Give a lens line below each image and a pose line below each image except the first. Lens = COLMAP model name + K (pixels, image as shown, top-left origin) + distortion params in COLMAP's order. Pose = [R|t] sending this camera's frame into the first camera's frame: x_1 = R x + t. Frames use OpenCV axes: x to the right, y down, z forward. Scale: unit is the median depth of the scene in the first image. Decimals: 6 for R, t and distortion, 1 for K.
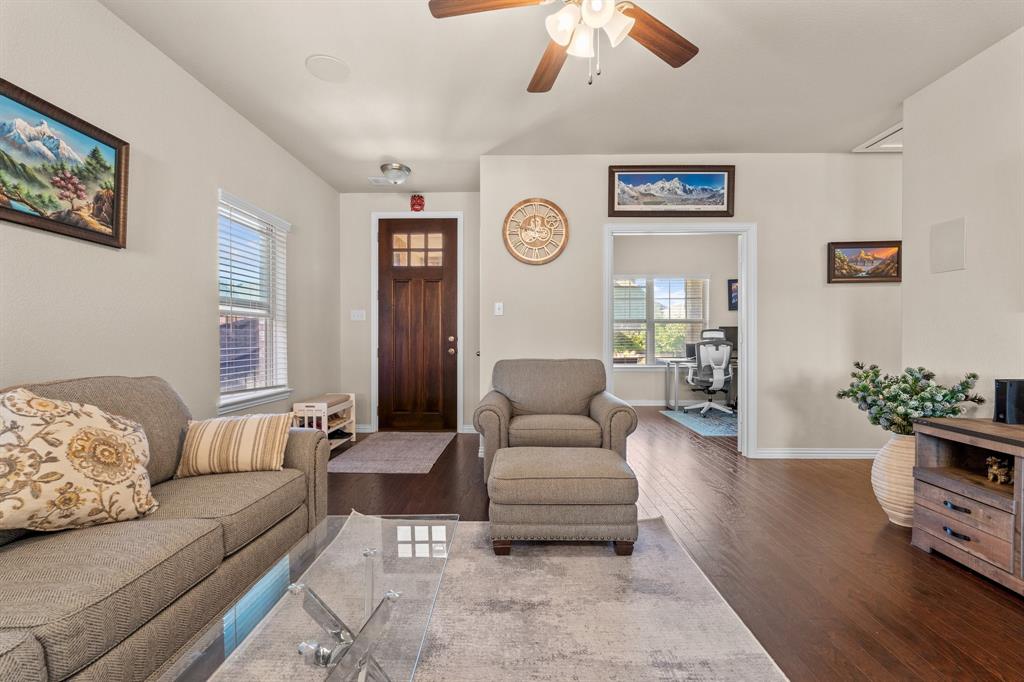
lens RADIAL K [[450.7, 0, 515.5], [0, 450.7, 344.2], [0, 0, 1]] dist [-0.002038, -0.001025]
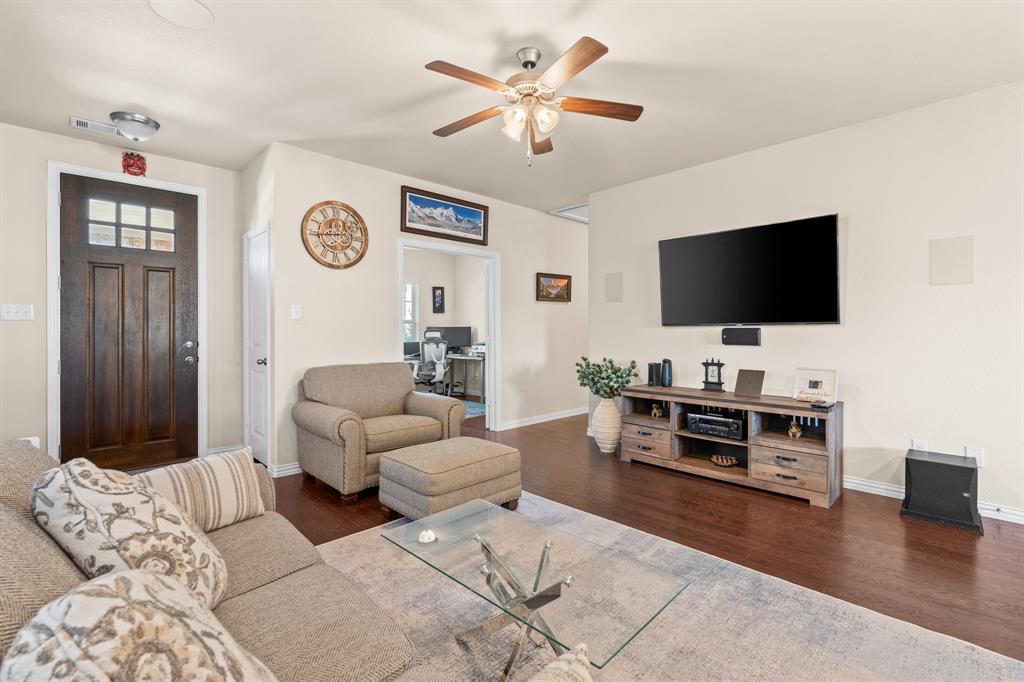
lens RADIAL K [[460.9, 0, 513.8], [0, 460.9, 331.3], [0, 0, 1]] dist [-0.005281, -0.000213]
pose [[0.702841, -0.003183, 0.711340, -0.400965], [0.011946, 0.999902, -0.007329, -0.027774], [-0.711247, 0.013649, 0.702810, 0.020382]]
